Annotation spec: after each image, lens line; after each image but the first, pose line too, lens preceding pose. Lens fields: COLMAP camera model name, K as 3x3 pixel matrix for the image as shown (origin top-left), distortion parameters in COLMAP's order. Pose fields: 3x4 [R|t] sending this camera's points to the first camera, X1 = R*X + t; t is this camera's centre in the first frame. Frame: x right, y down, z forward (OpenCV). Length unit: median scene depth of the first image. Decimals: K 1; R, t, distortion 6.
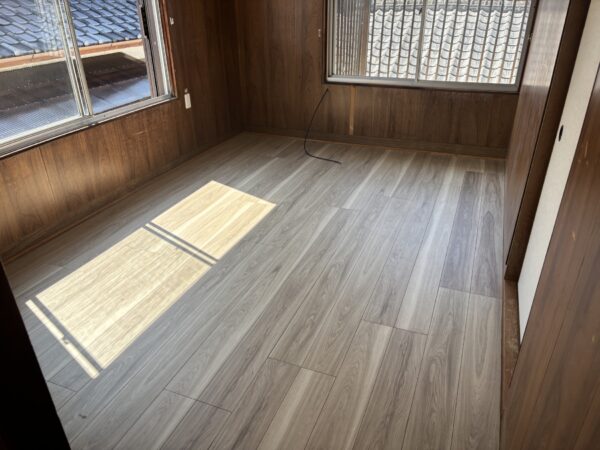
lens RADIAL K [[454.4, 0, 300.0], [0, 454.4, 225.0], [0, 0, 1]] dist [0.005784, -0.007007]
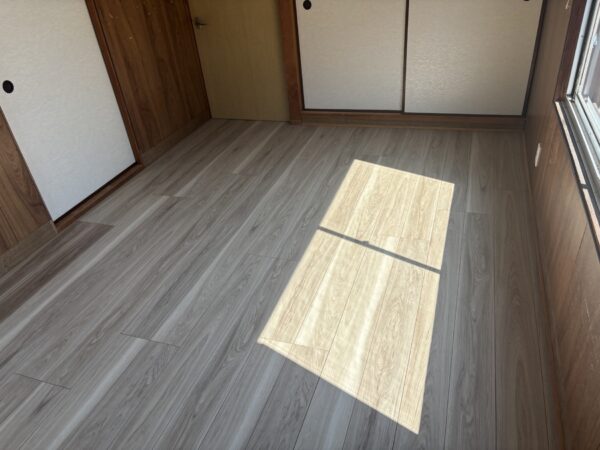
lens RADIAL K [[454.4, 0, 300.0], [0, 454.4, 225.0], [0, 0, 1]] dist [0.005784, -0.007007]
pose [[-0.994220, 0.107089, 0.007651, -0.159818], [0.059582, 0.491075, 0.869077, -0.772187], [0.089311, 0.864510, -0.494617, 1.465275]]
